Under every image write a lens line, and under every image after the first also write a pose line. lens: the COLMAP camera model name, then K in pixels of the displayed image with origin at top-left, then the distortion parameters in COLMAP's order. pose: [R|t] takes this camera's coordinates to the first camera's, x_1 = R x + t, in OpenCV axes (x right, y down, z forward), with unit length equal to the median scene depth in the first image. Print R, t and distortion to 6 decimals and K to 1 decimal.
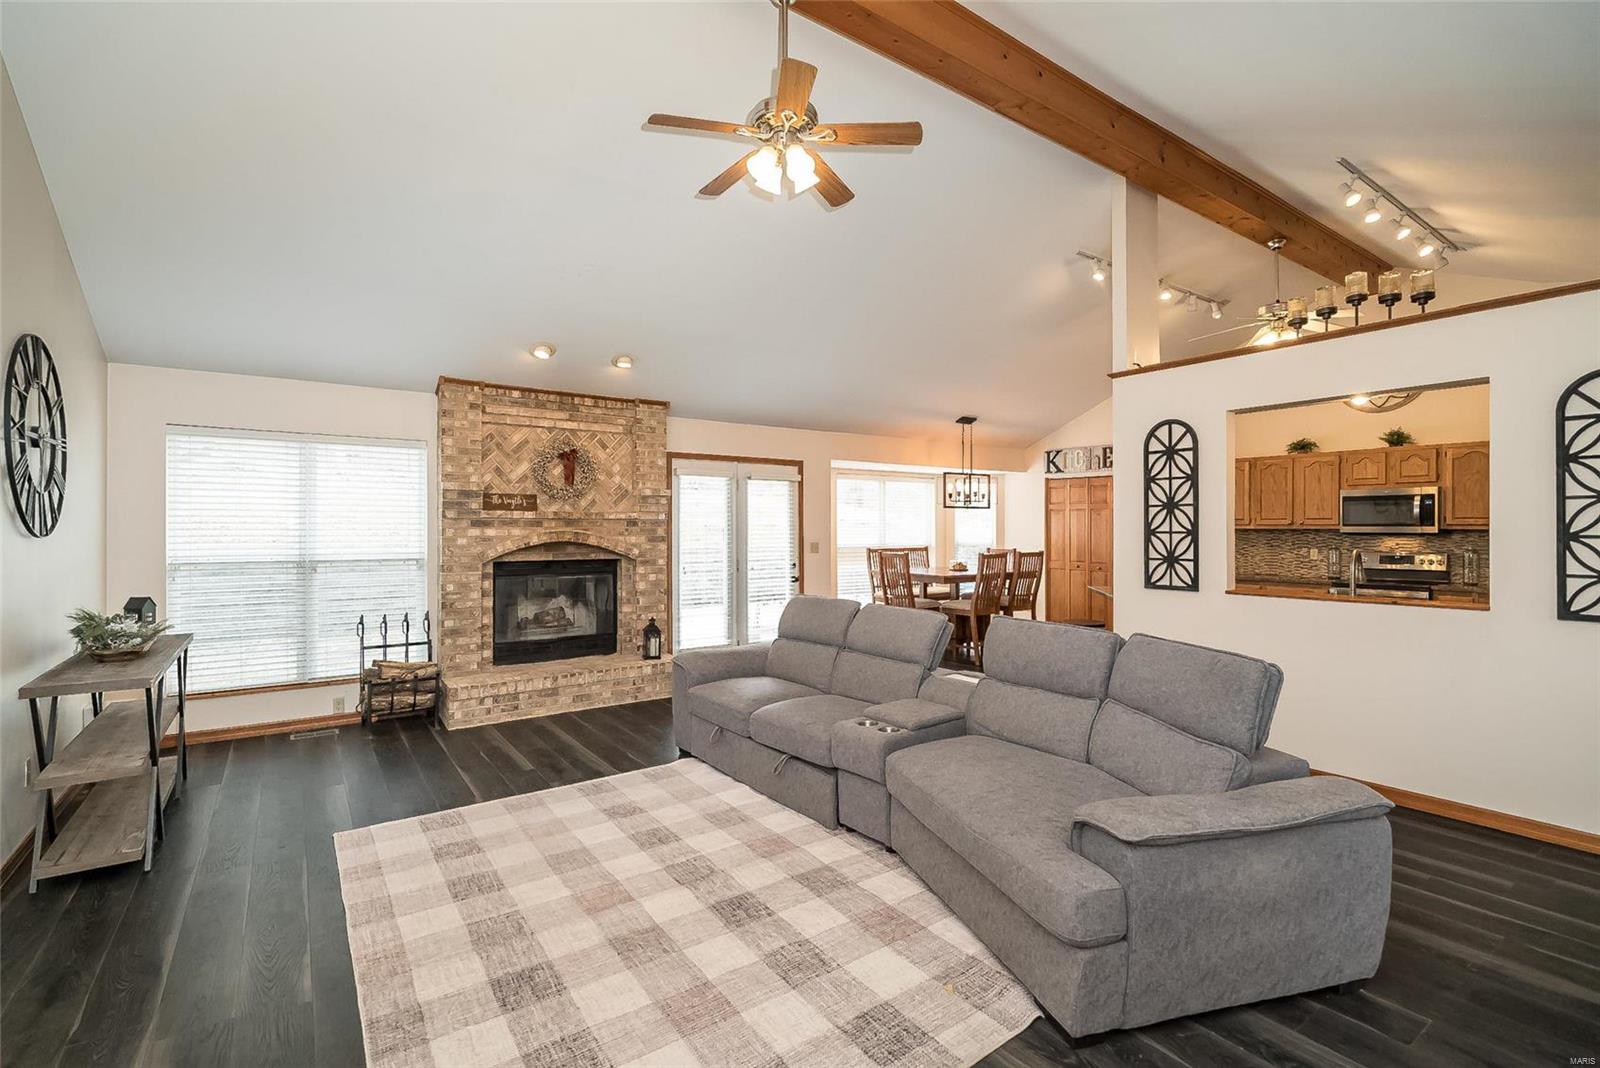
lens RADIAL K [[714.8, 0, 788.8], [0, 714.8, 530.1], [0, 0, 1]] dist [-0.008605, 0.001791]
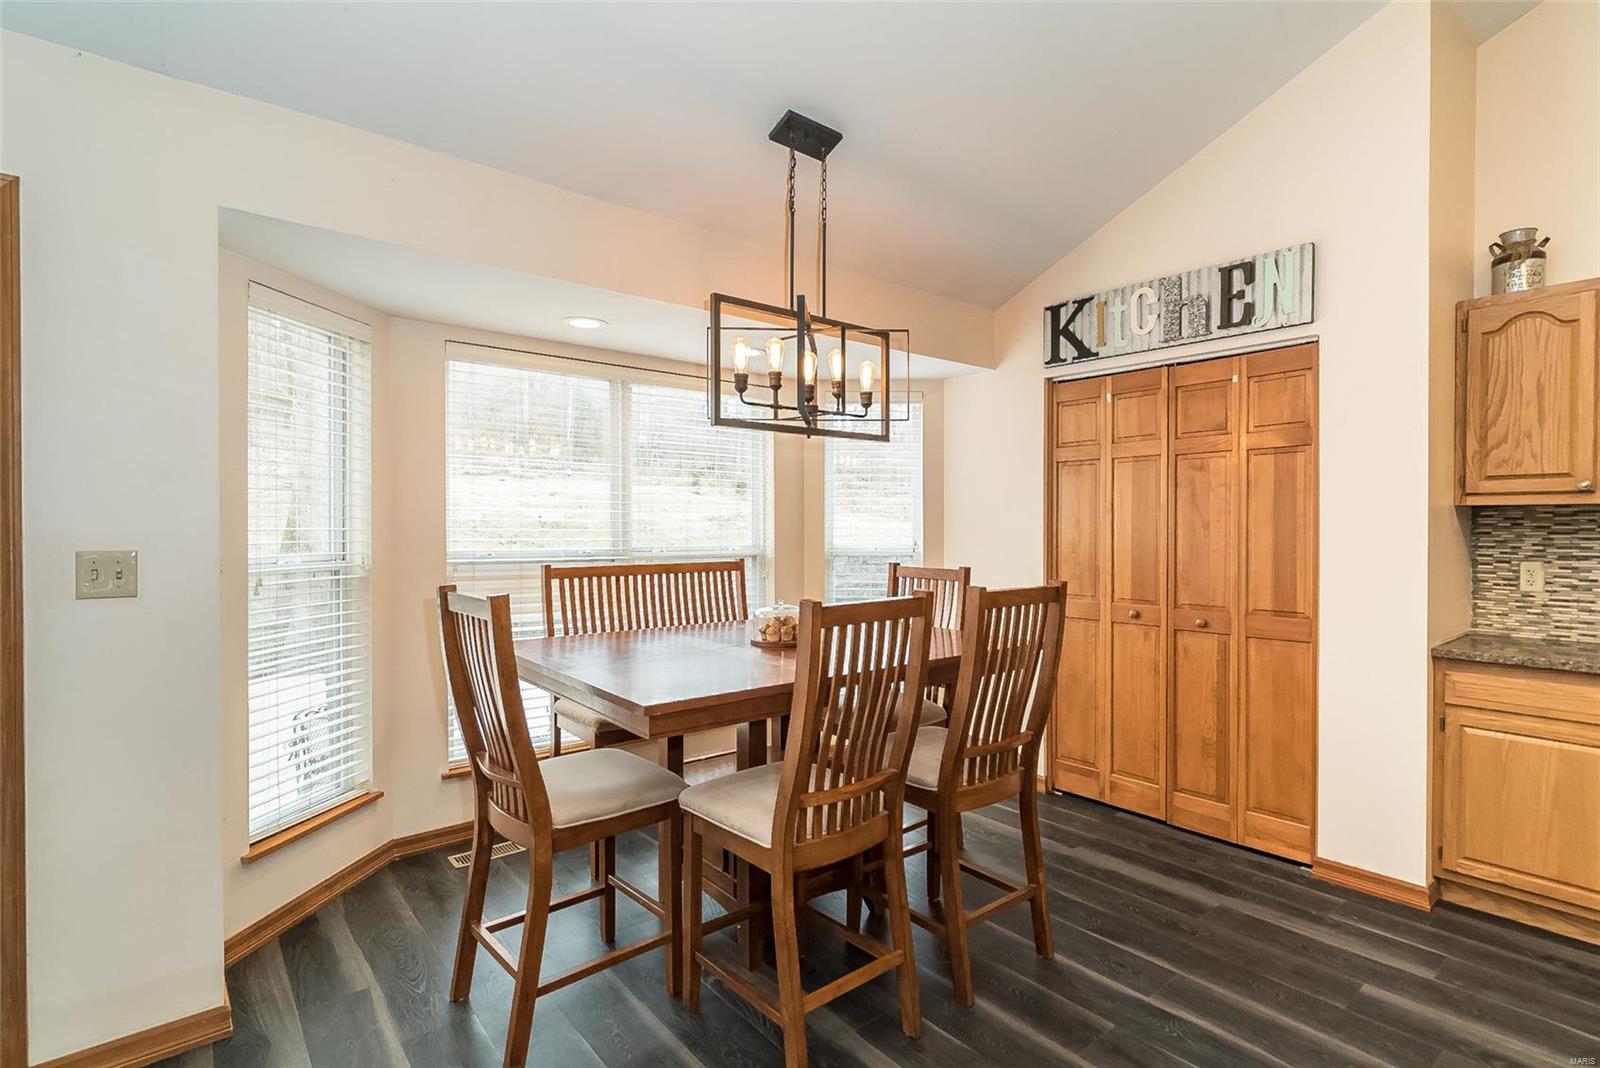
lens RADIAL K [[774.3, 0, 791.3], [0, 774.3, 529.7], [0, 0, 1]] dist [-0.003315, 0.000136]
pose [[0.996893, 0.001603, 0.078746, 0.298324], [-0.001650, 0.999998, 0.000530, 0.012116], [-0.078745, -0.000658, 0.996895, 0.933205]]
